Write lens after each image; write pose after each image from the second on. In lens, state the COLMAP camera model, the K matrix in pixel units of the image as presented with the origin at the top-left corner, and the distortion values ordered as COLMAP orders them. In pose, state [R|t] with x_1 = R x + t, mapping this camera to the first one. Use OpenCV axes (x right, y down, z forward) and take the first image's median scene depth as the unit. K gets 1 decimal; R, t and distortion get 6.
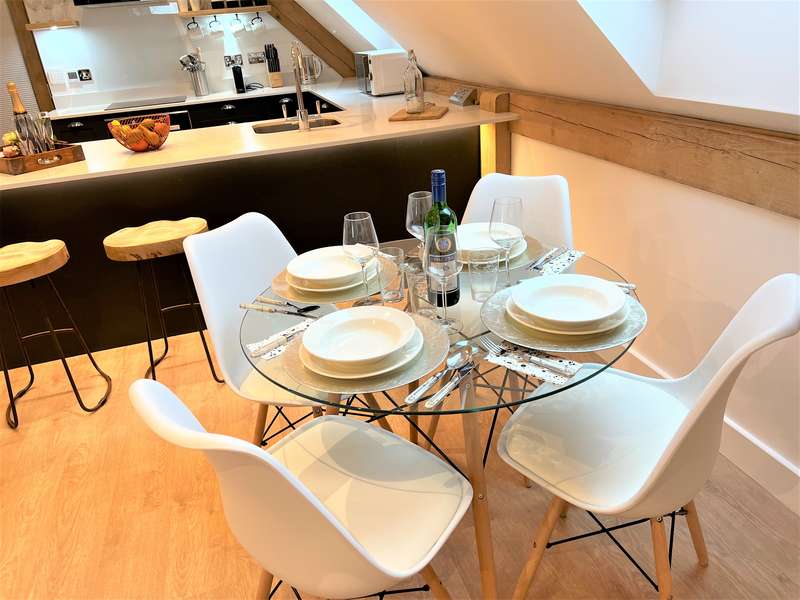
lens RADIAL K [[603.1, 0, 400.0], [0, 603.1, 300.0], [0, 0, 1]] dist [0.033636, -0.003740]
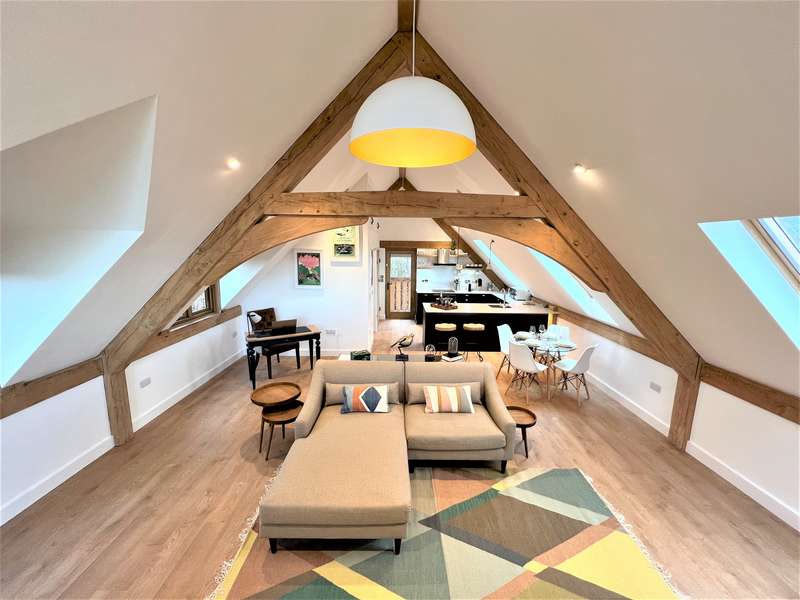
lens RADIAL K [[322.9, 0, 400.0], [0, 322.9, 300.0], [0, 0, 1]] dist [0.000744, 0.000188]
pose [[0.956398, 0.141430, -0.255538, -0.169506], [-0.201697, 0.952625, -0.227648, 0.193375], [0.211236, 0.269263, 0.939615, -0.766501]]
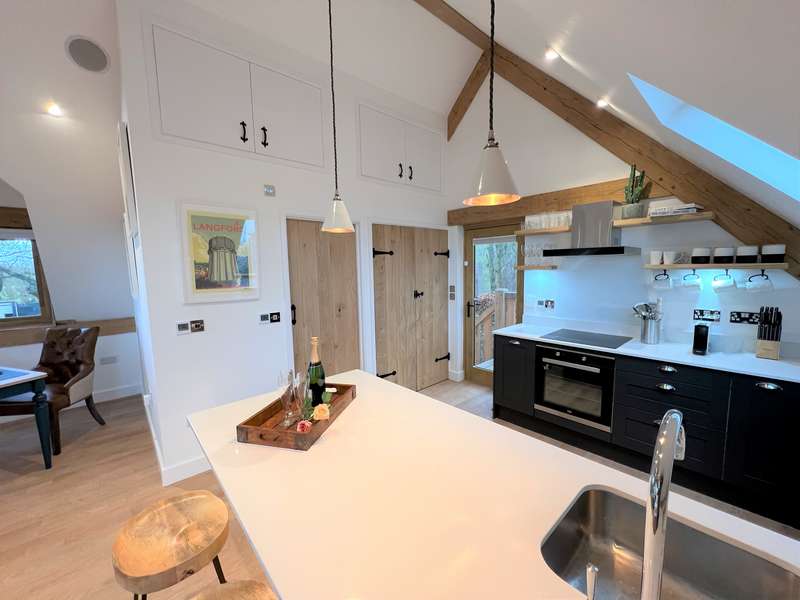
lens RADIAL K [[322.9, 0, 400.0], [0, 322.9, 300.0], [0, 0, 1]] dist [0.000744, 0.000188]
pose [[0.425255, 0.171247, -0.888725, -0.051240], [-0.399459, 0.916636, -0.014516, -0.242456], [0.812152, 0.361182, 0.458210, 0.436276]]
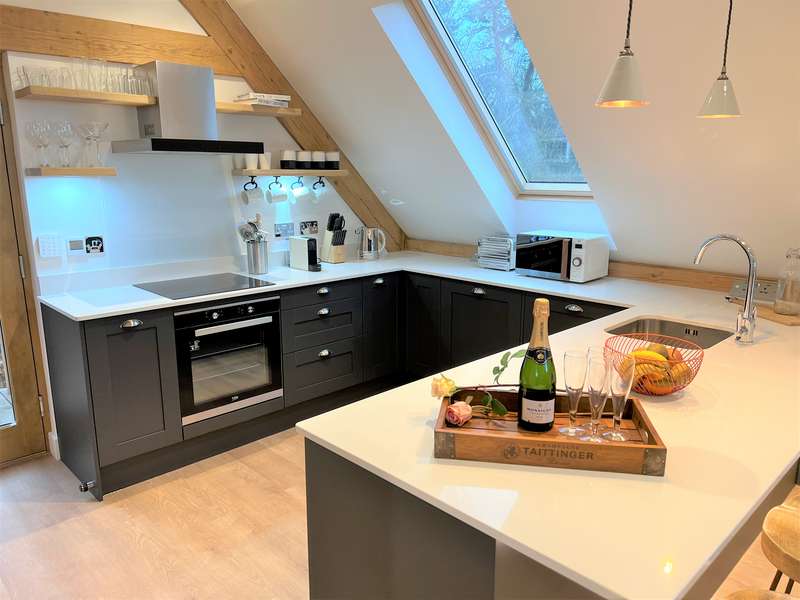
lens RADIAL K [[603.1, 0, 400.0], [0, 603.1, 300.0], [0, 0, 1]] dist [0.033636, -0.003740]
pose [[0.881201, -0.013368, 0.472553, -0.538395], [0.127058, 0.969517, -0.209506, -0.133463], [-0.455347, 0.244658, 0.856038, 0.309559]]
